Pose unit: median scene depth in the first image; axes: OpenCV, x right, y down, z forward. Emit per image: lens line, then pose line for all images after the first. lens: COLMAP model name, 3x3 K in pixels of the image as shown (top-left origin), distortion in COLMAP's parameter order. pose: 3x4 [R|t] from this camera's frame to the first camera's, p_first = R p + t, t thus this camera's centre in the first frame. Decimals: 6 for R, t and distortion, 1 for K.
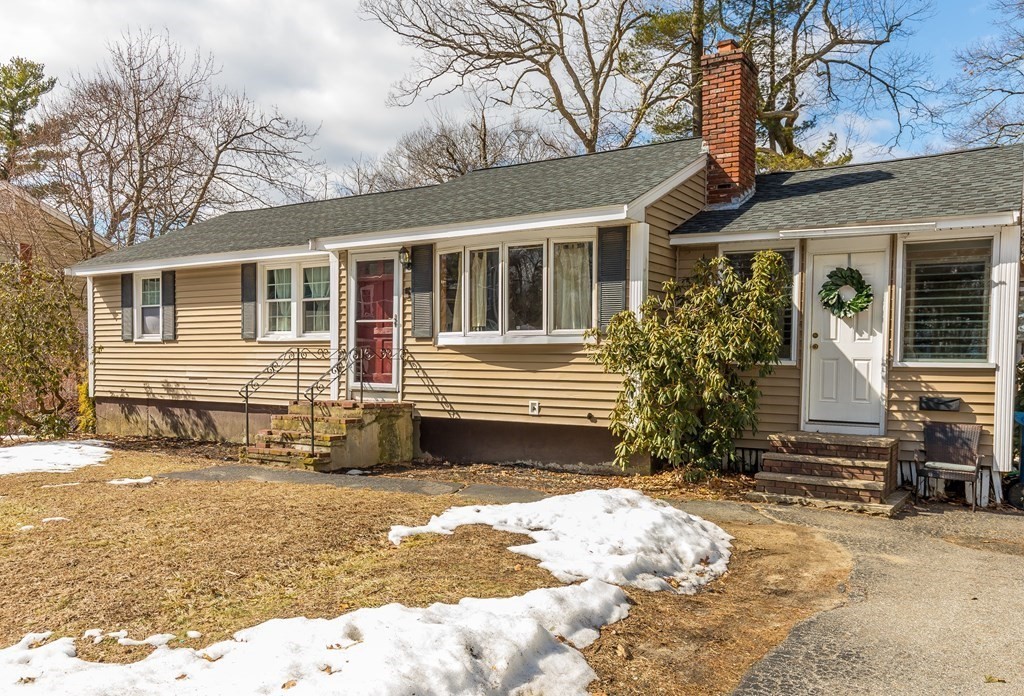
lens RADIAL K [[725.7, 0, 510.4], [0, 725.7, 391.5], [0, 0, 1]] dist [0.005371, 0.000557]
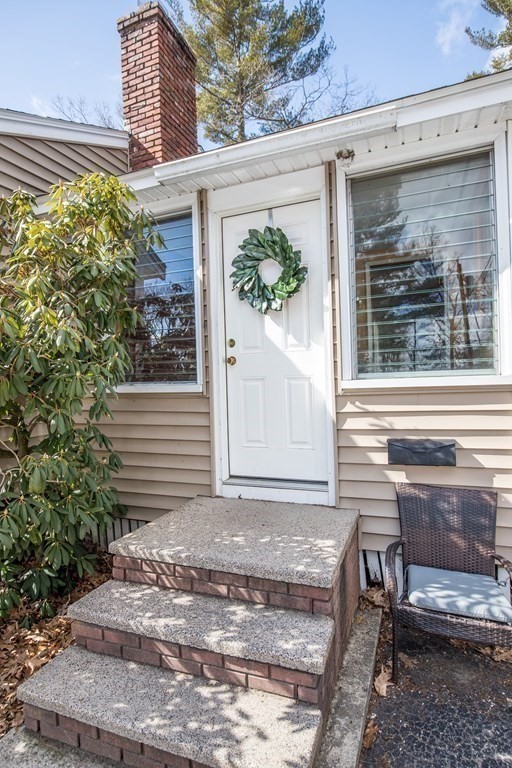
lens RADIAL K [[379.0, 0, 256.0], [0, 379.0, 384.0], [0, 0, 1]] dist [-0.014106, 0.000240]
pose [[0.980125, -0.038165, 0.194673, 0.321359], [0.046672, 0.998137, -0.039302, -0.023299], [-0.192811, 0.047607, 0.980080, 0.576370]]
